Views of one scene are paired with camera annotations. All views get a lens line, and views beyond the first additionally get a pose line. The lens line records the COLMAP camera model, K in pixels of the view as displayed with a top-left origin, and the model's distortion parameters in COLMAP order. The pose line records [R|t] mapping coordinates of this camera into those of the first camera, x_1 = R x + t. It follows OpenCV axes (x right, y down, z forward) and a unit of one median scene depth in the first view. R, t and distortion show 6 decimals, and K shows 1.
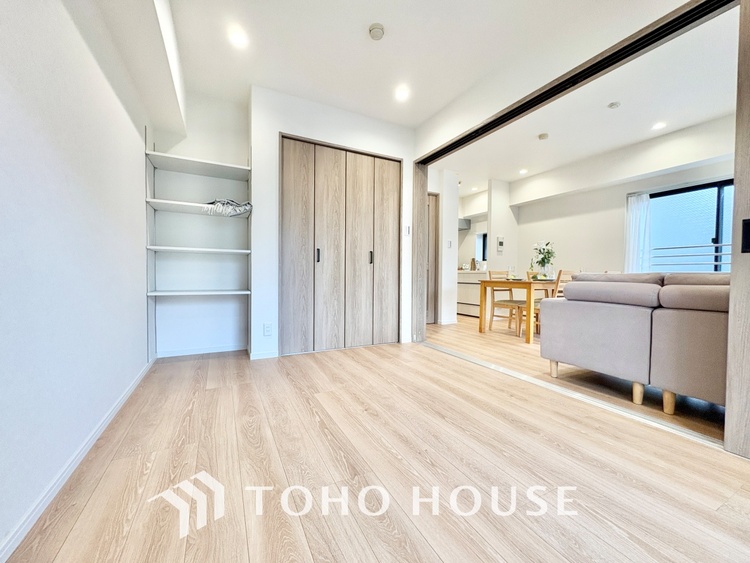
lens RADIAL K [[300.6, 0, 373.1], [0, 300.6, 282.0], [0, 0, 1]] dist [0.001262, -0.000612]
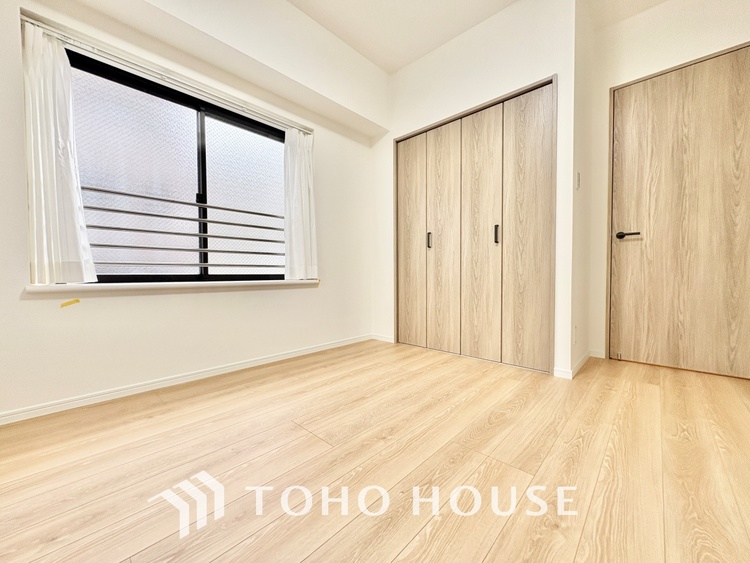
lens RADIAL K [[300.6, 0, 375.6], [0, 300.6, 281.5], [0, 0, 1]] dist [0.001262, -0.000612]
pose [[-0.339008, -0.035859, 0.940100, -0.456042], [0.021929, 0.998701, 0.046002, 0.015440], [-0.940528, 0.036210, -0.337781, 0.845047]]
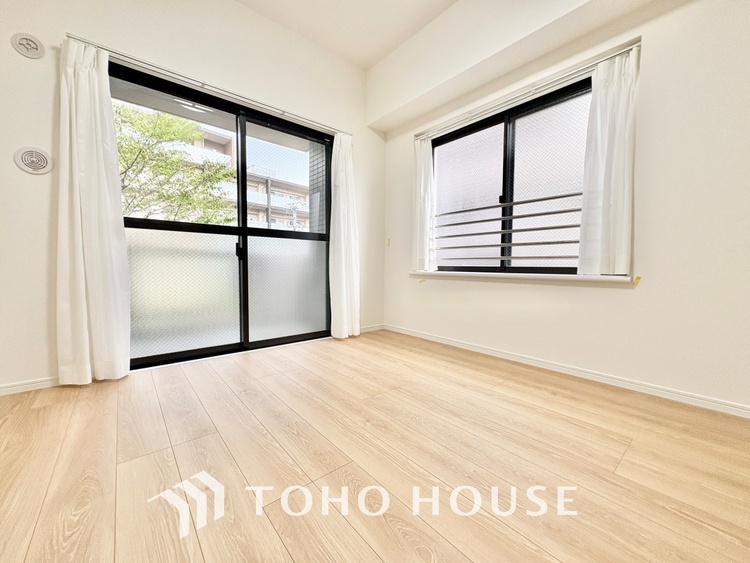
lens RADIAL K [[300.6, 0, 373.7], [0, 300.6, 281.1], [0, 0, 1]] dist [0.001262, -0.000612]
pose [[0.974065, -0.017701, 0.225577, -0.117139], [0.010864, 0.999444, 0.031512, 0.035337], [-0.226009, -0.028244, 0.973716, 0.185029]]
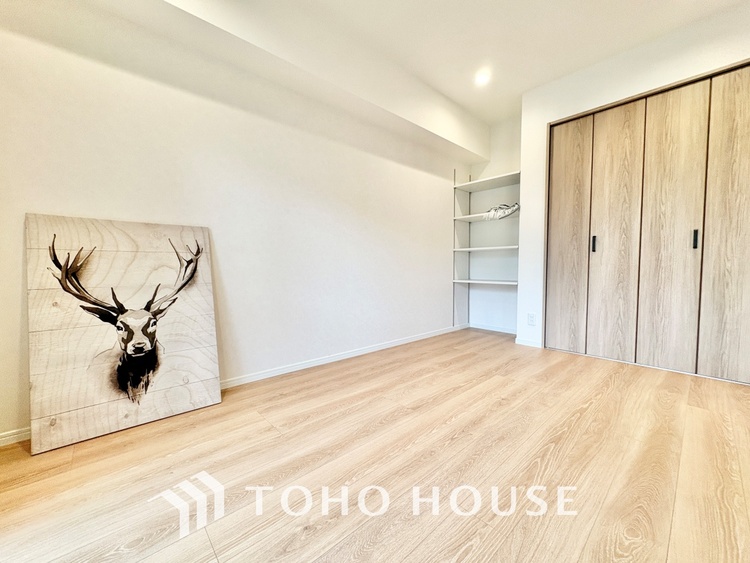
lens RADIAL K [[300.6, 0, 375.1], [0, 300.6, 280.9], [0, 0, 1]] dist [0.001262, -0.000612]
pose [[0.259290, 0.032882, -0.965240, 0.564899], [-0.019521, 0.999394, 0.028802, 0.003986], [0.965602, 0.011374, 0.259775, 0.212654]]
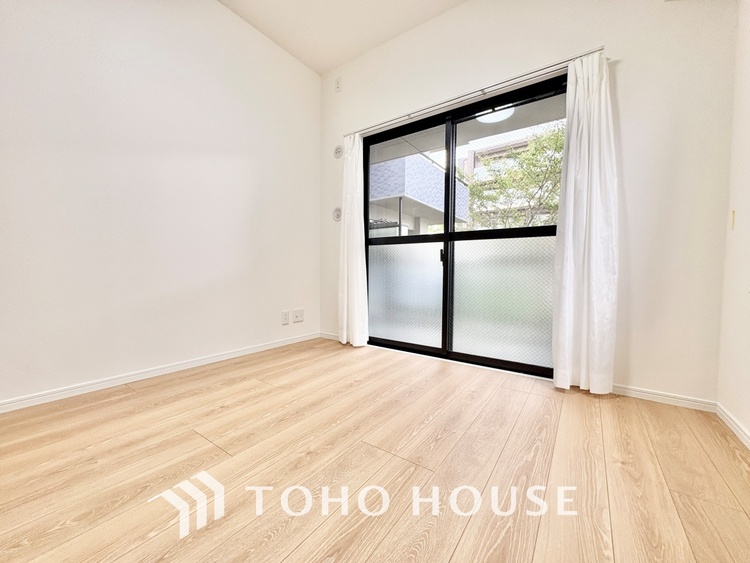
lens RADIAL K [[300.6, 0, 375.4], [0, 300.6, 277.8], [0, 0, 1]] dist [0.001262, -0.000612]
pose [[0.461873, 0.012925, -0.886852, 0.405961], [-0.025240, 0.999680, 0.001425, 0.035859], [0.886587, 0.021726, 0.462052, 0.558704]]
